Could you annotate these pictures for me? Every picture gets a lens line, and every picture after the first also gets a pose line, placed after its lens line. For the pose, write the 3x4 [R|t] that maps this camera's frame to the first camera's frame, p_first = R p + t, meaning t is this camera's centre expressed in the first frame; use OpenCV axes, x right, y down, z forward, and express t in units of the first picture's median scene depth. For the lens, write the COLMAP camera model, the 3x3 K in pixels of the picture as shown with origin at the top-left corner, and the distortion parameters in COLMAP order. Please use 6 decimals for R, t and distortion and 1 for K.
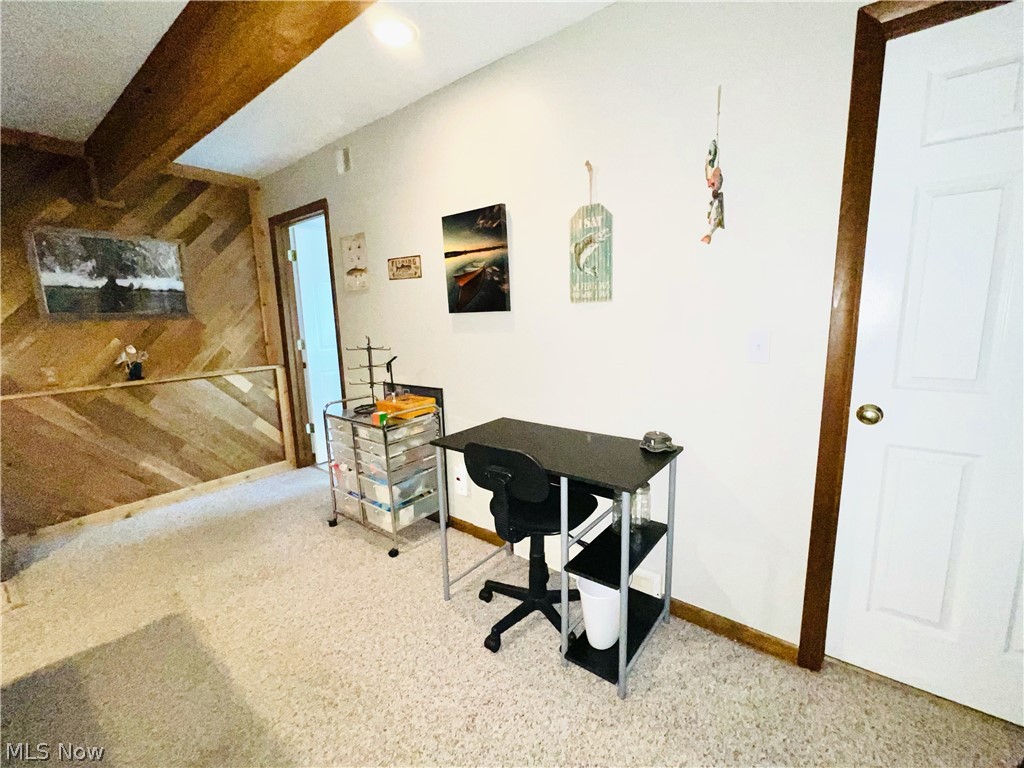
lens RADIAL K [[429.3, 0, 508.4], [0, 429.3, 386.4], [0, 0, 1]] dist [-0.002284, -0.000237]
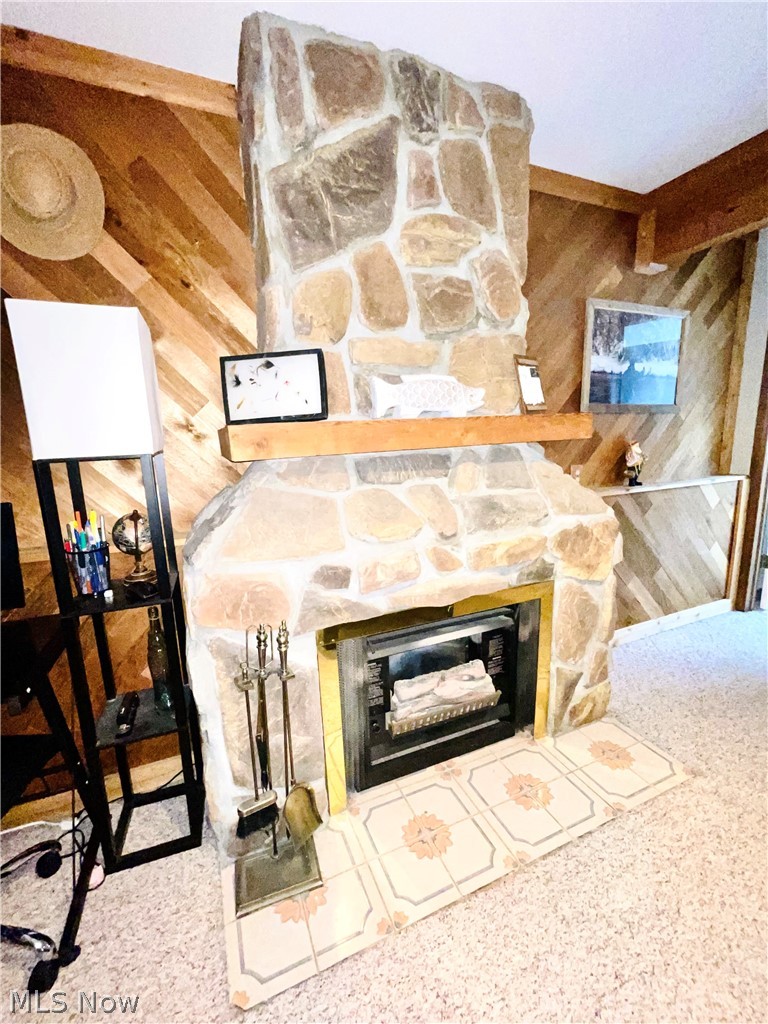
lens RADIAL K [[429.3, 0, 384.0], [0, 429.3, 512.0], [0, 0, 1]] dist [-0.002284, -0.000237]
pose [[0.879324, 0.093520, -0.466952, -1.018586], [-0.077828, 0.995566, 0.052830, 0.033742], [0.469822, -0.010113, 0.882703, 0.041018]]
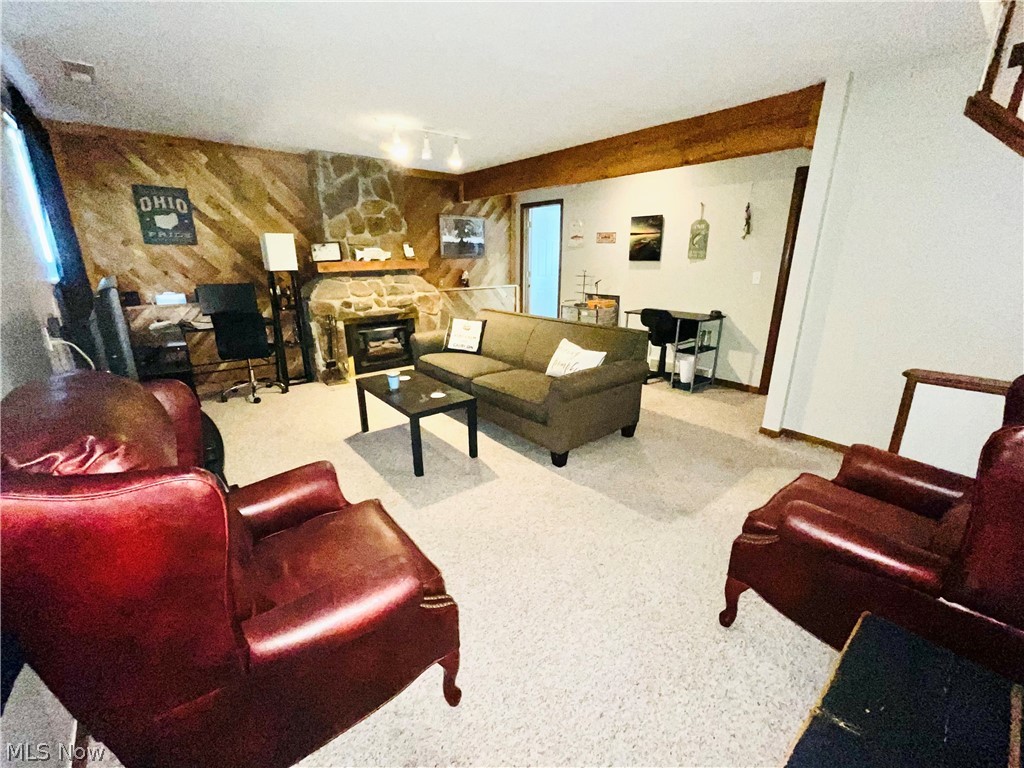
lens RADIAL K [[429.3, 0, 508.4], [0, 429.3, 386.4], [0, 0, 1]] dist [-0.002284, -0.000237]
pose [[0.975445, 0.090567, -0.200760, -0.216856], [-0.062994, 0.988185, 0.139719, 0.182201], [0.211042, -0.123641, 0.969626, -1.233149]]
